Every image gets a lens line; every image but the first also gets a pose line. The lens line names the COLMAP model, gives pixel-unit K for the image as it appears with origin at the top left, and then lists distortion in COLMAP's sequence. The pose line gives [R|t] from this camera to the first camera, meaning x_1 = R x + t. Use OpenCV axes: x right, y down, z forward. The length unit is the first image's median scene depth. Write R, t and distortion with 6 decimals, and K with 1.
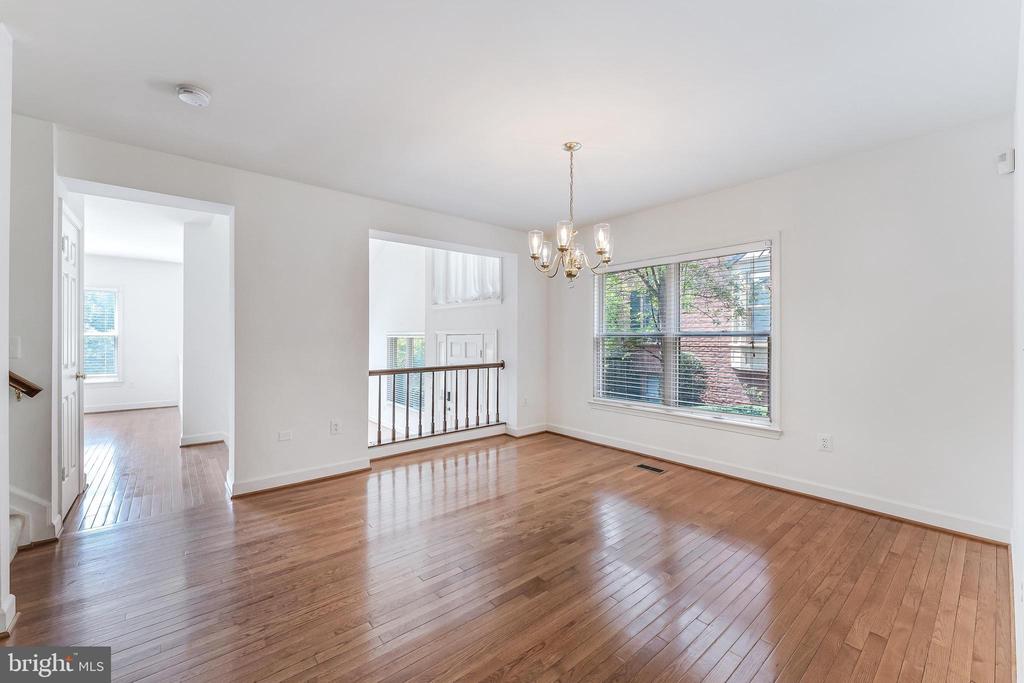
lens RADIAL K [[411.4, 0, 514.5], [0, 411.4, 337.1], [0, 0, 1]] dist [0.001960, -0.001660]
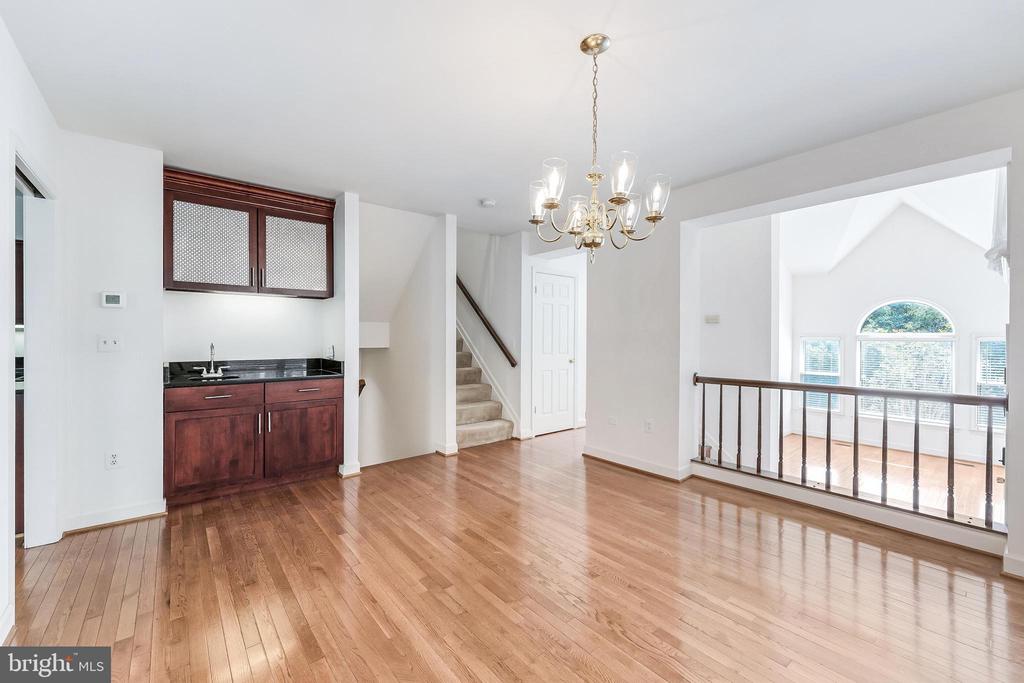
lens RADIAL K [[411.4, 0, 513.6], [0, 411.4, 338.0], [0, 0, 1]] dist [0.001960, -0.001660]
pose [[0.002251, 0.004337, -0.999988, 0.564525], [-0.007186, 0.999965, 0.004320, -0.002271], [0.999972, 0.007176, 0.002282, 0.628012]]
